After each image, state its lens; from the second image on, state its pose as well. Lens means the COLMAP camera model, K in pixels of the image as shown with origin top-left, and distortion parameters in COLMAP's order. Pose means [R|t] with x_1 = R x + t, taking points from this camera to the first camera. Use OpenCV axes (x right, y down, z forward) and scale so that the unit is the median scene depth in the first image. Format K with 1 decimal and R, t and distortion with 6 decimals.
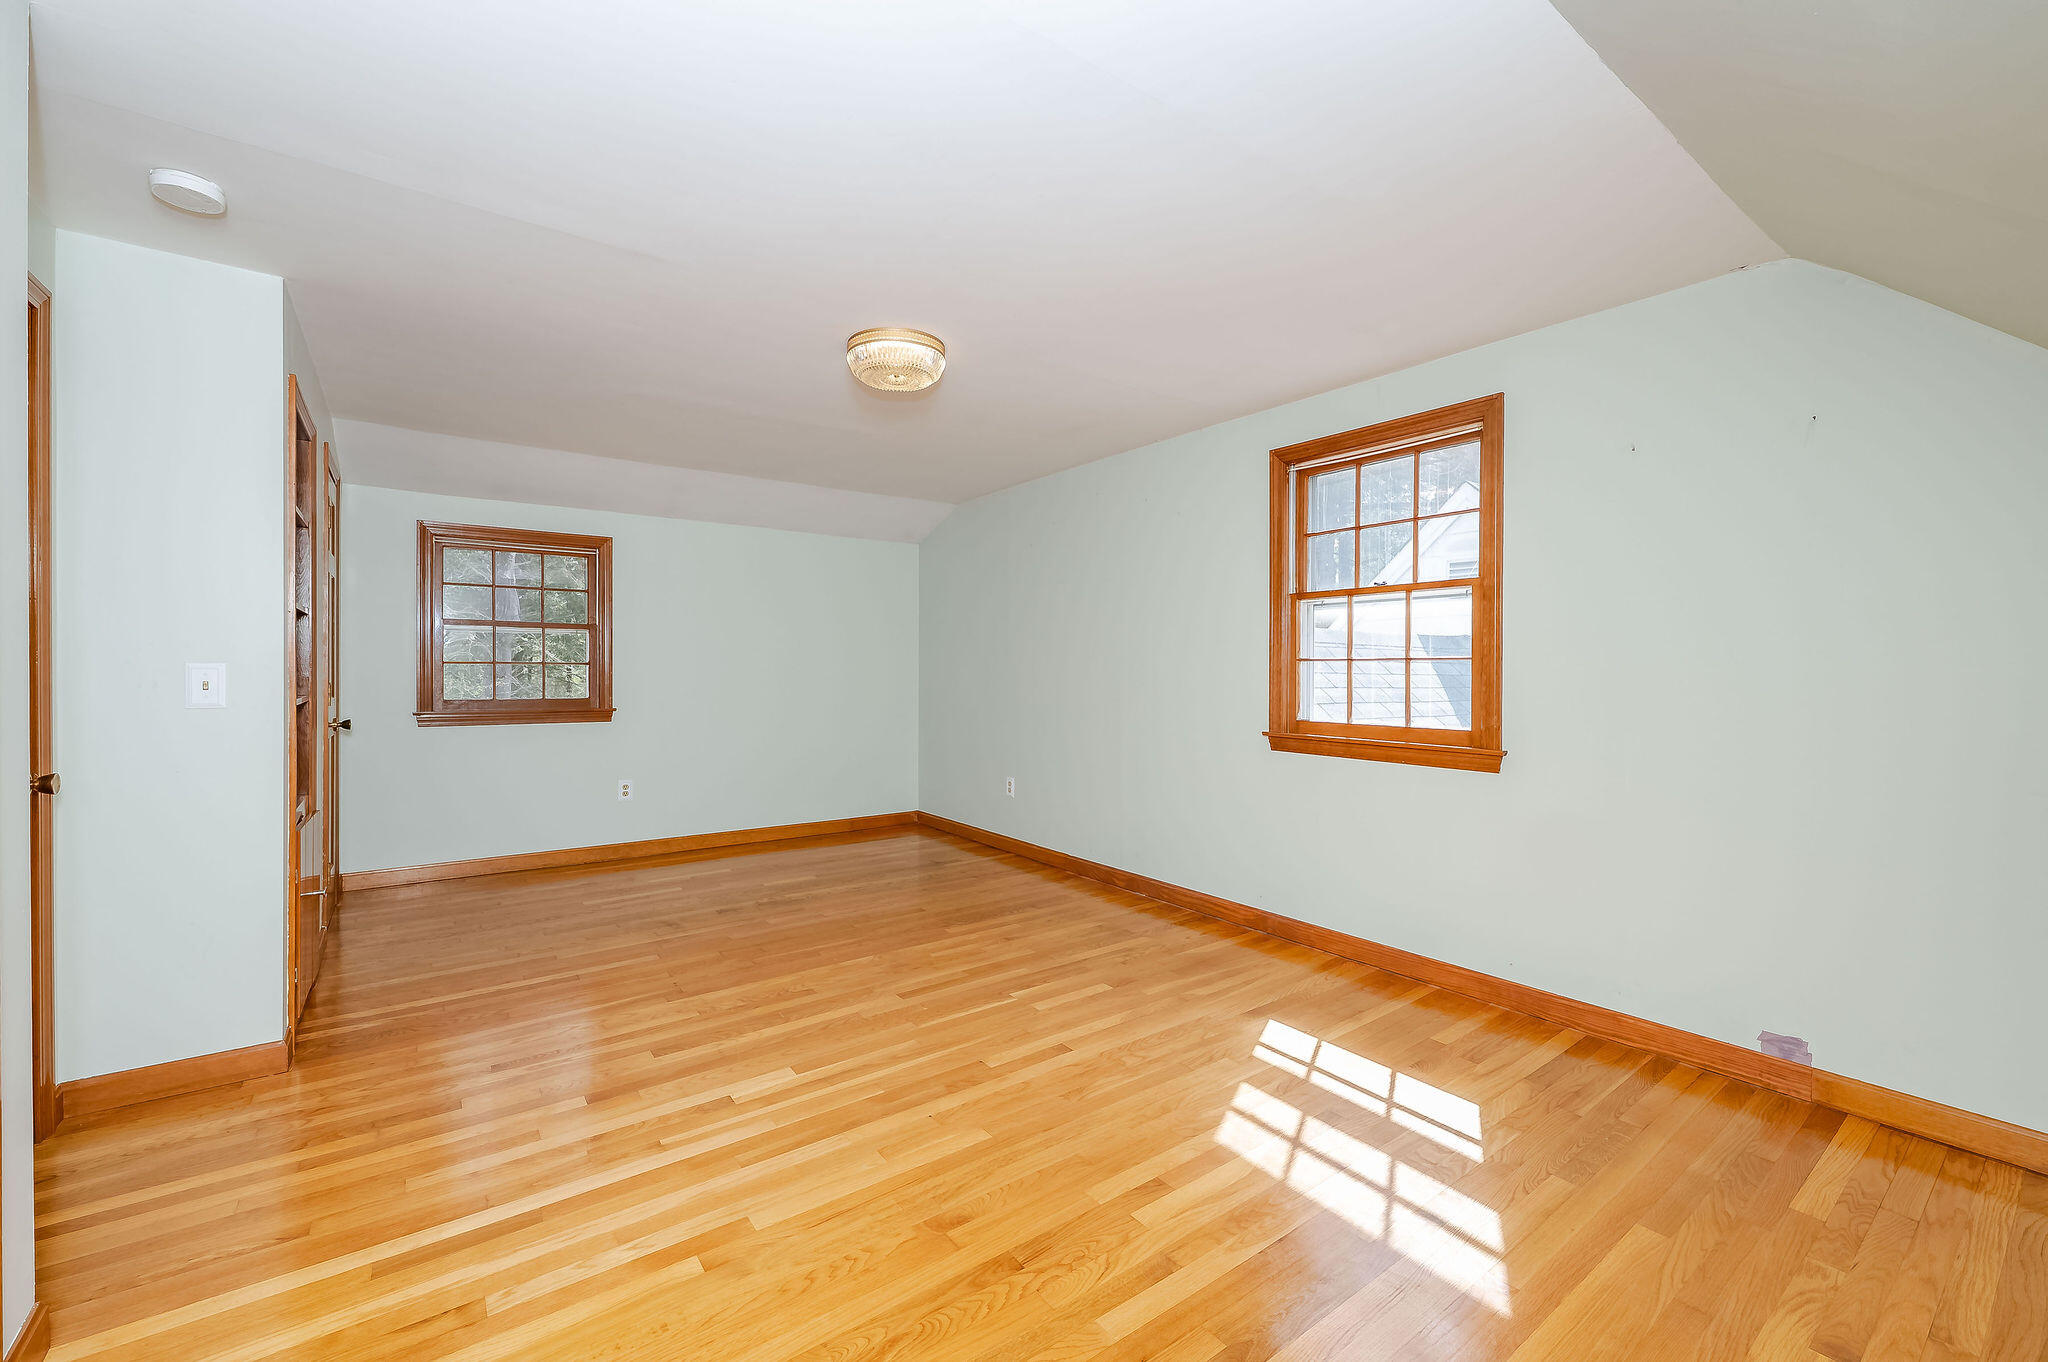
lens RADIAL K [[814.9, 0, 1024.0], [0, 814.9, 681.0], [0, 0, 1]] dist [-0.000588, 0.000068]
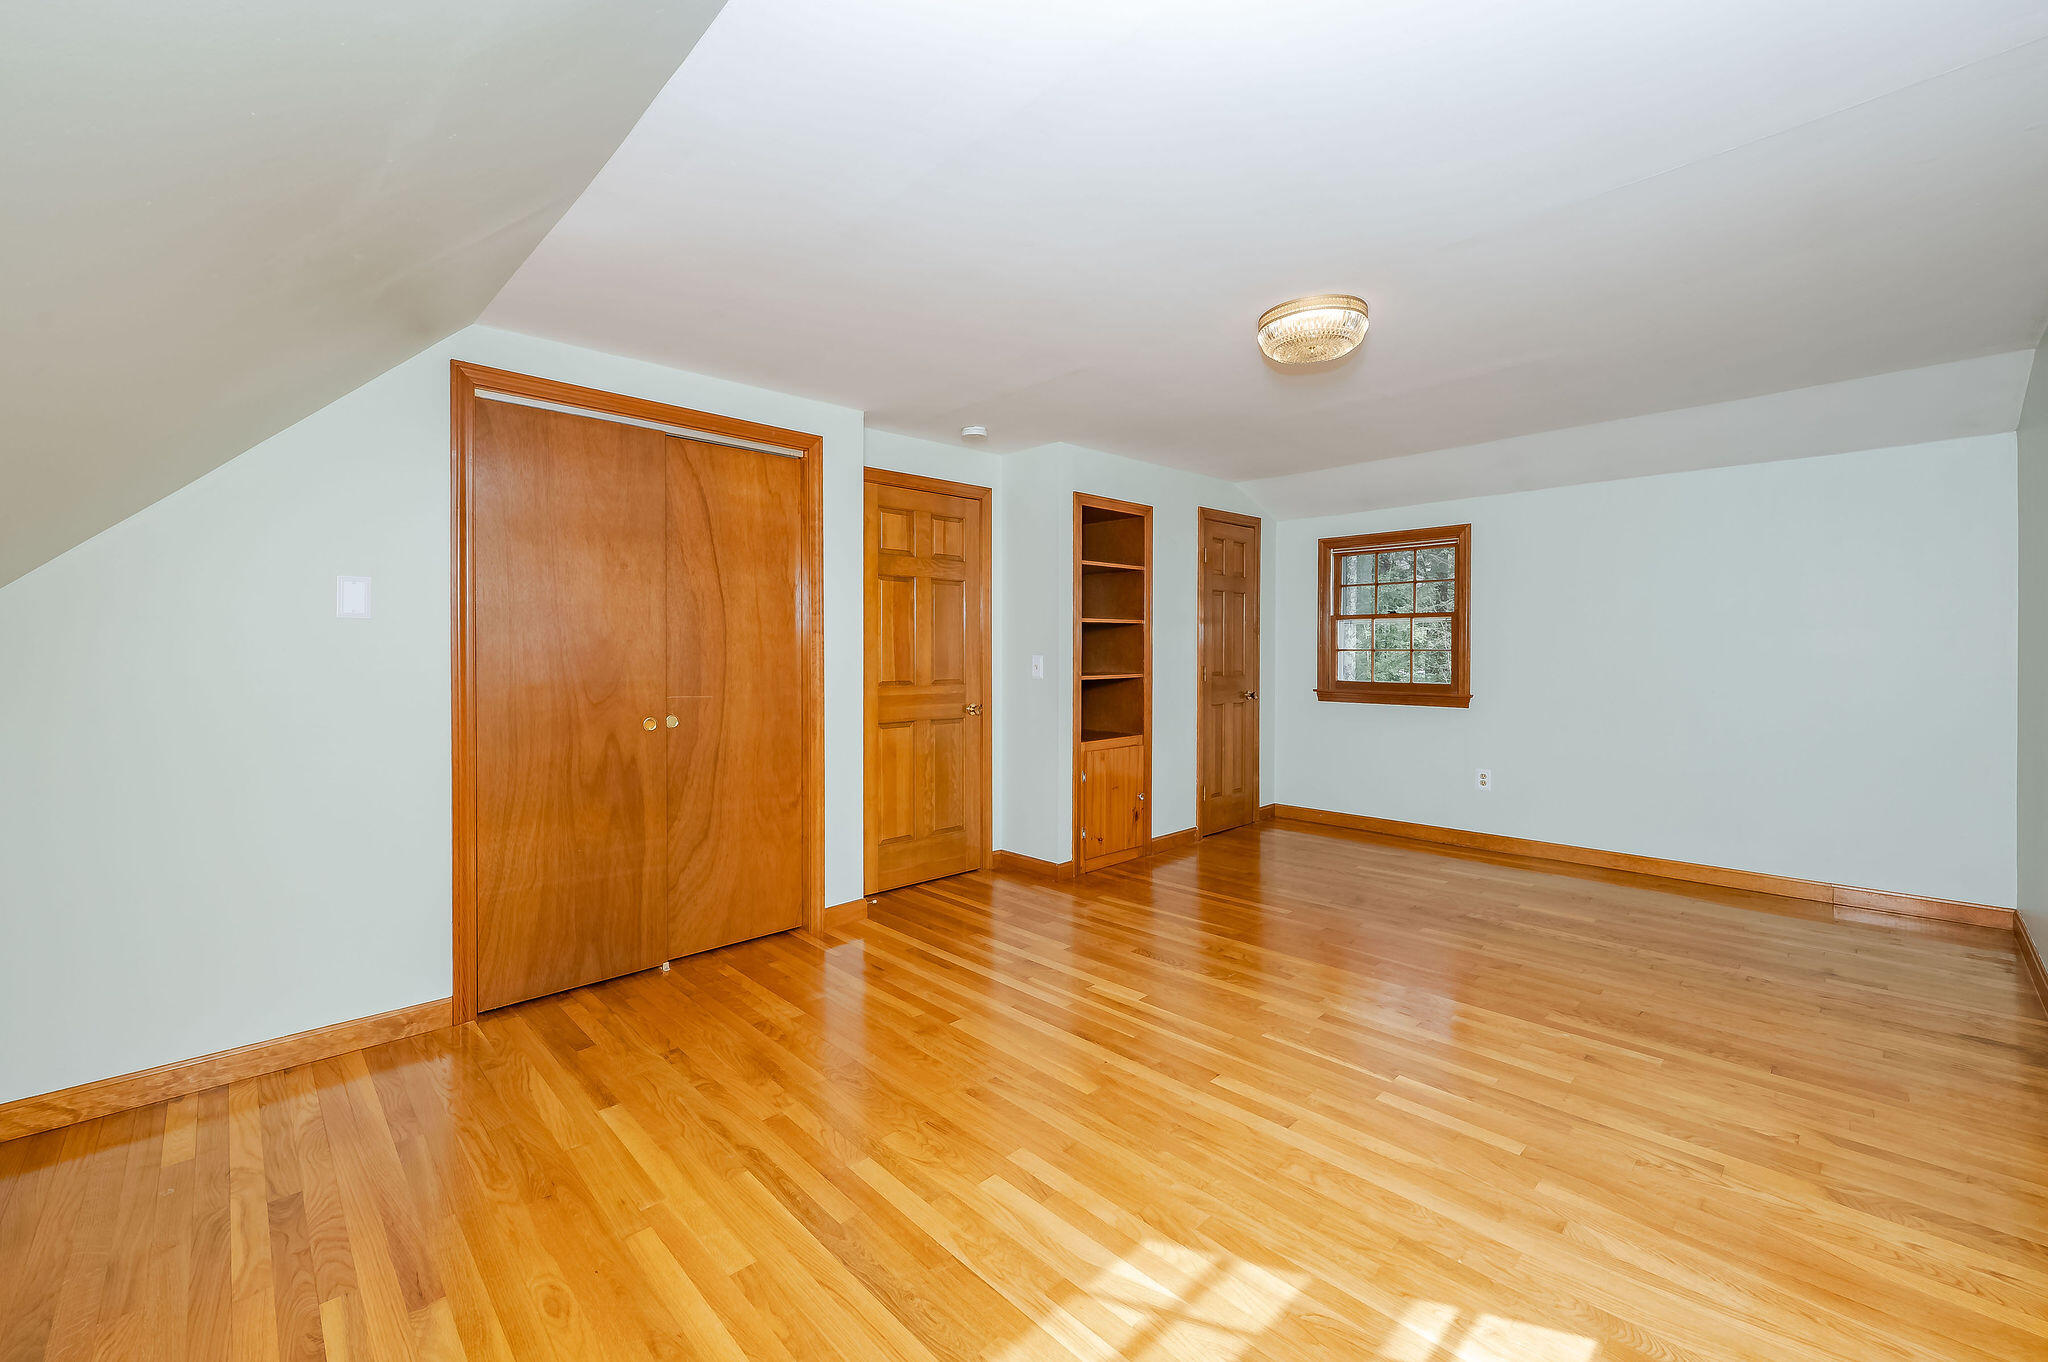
lens RADIAL K [[845.6, 0, 1021.0], [0, 845.6, 651.6], [0, 0, 1]] dist [0.000928, 0.000335]
pose [[0.138455, -0.001161, -0.990368, 0.680450], [-0.012291, 0.999920, -0.002890, -0.014514], [0.990292, 0.012573, 0.138430, 0.482038]]
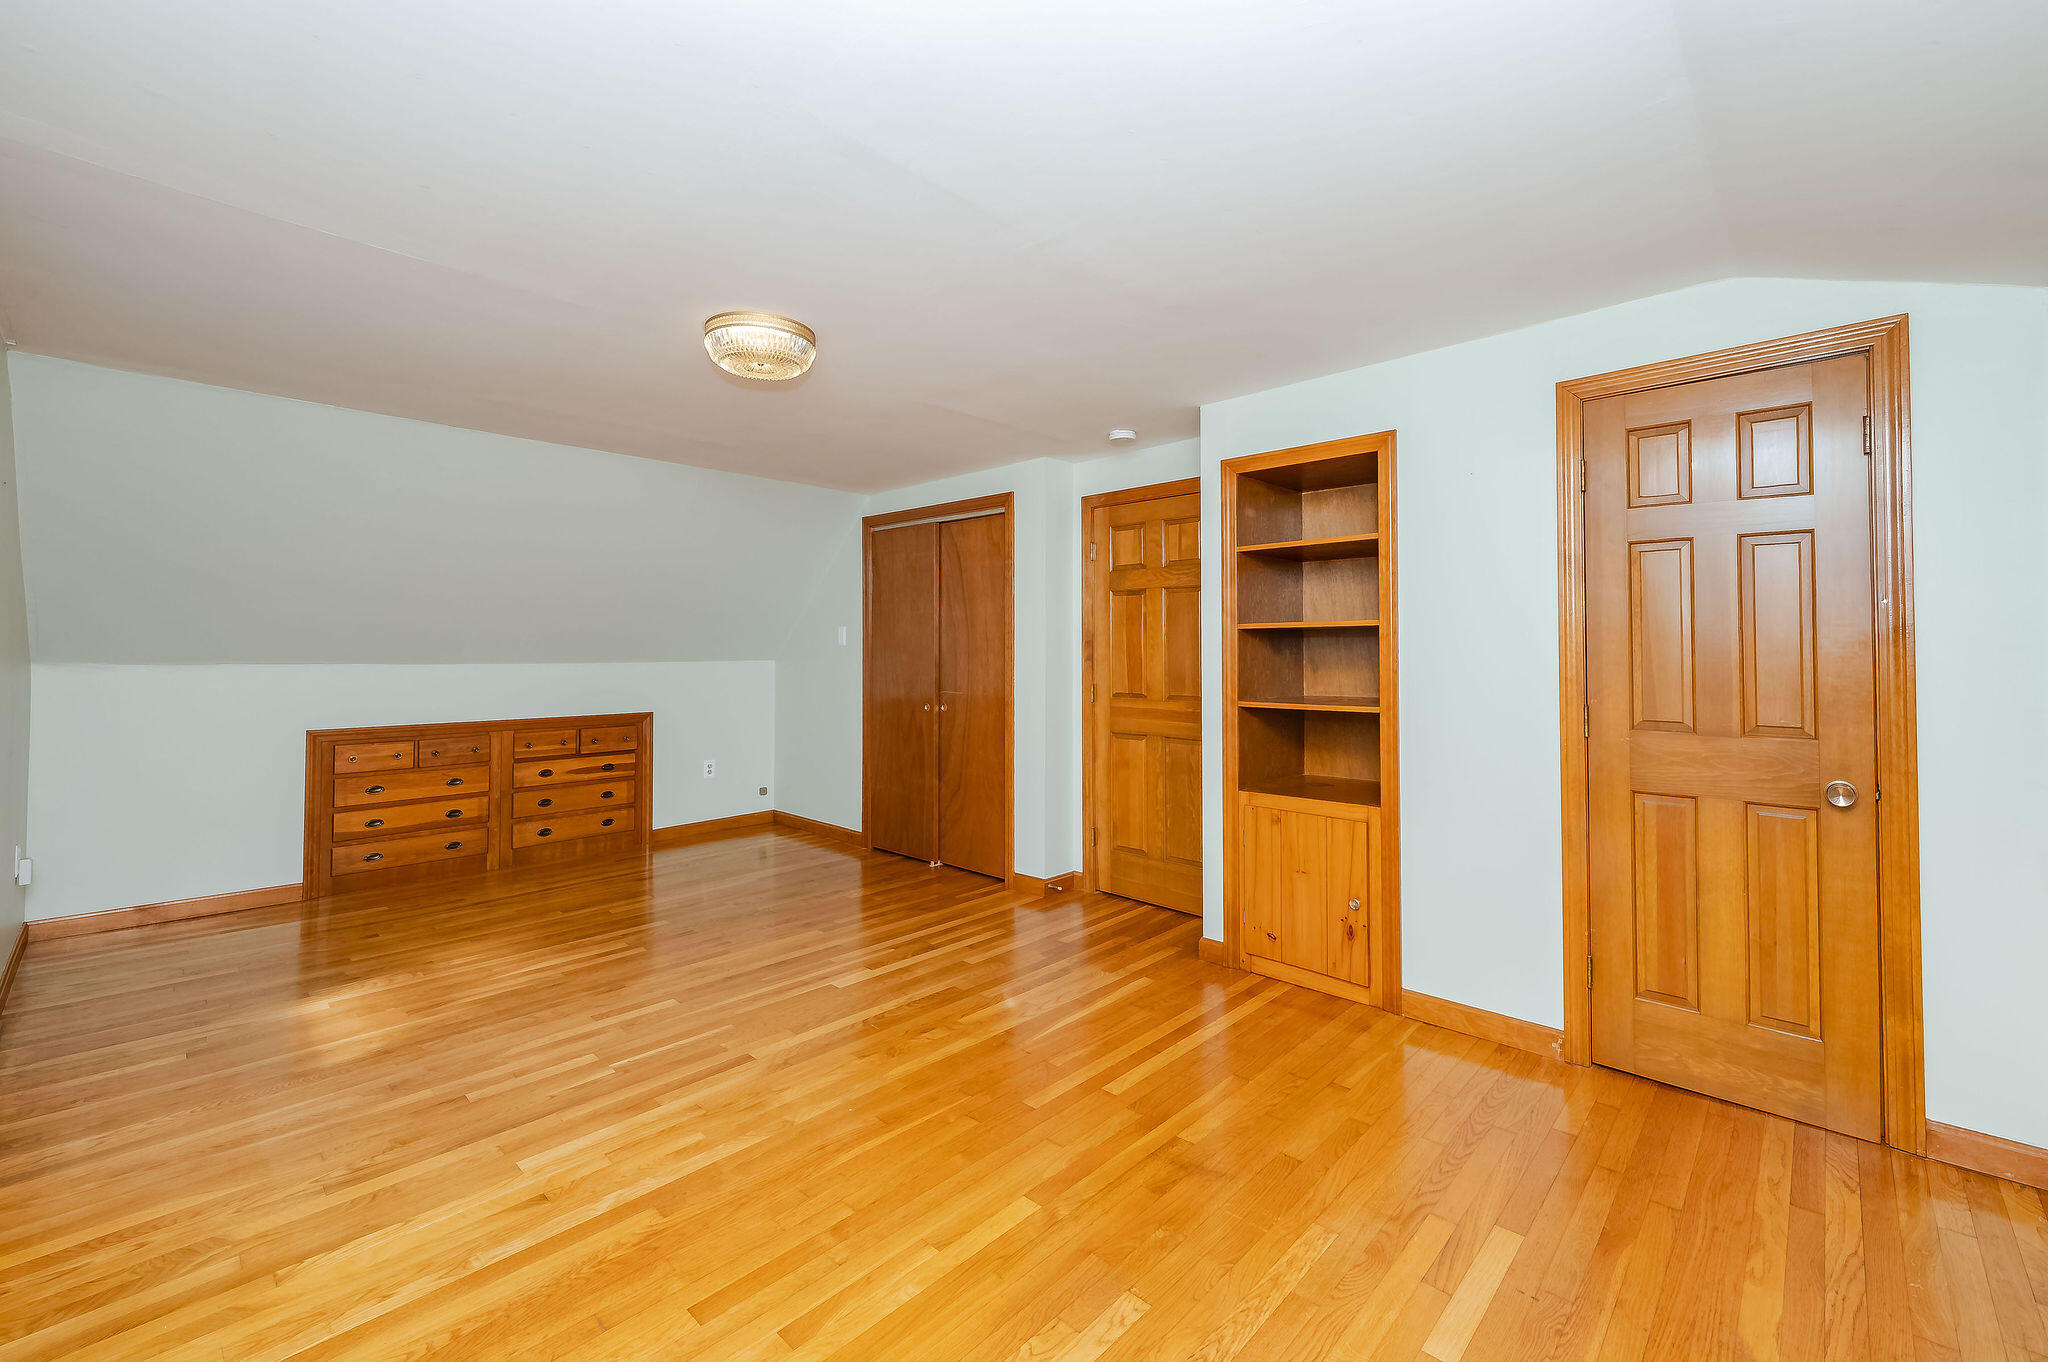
lens RADIAL K [[833.6, 0, 998.5], [0, 833.6, 632.2], [0, 0, 1]] dist [-0.000064, -0.000171]
pose [[-0.986338, -0.005176, -0.164654, -0.237067], [-0.003918, 0.999961, -0.007964, -0.056128], [0.164688, -0.007210, -0.986319, 1.757306]]
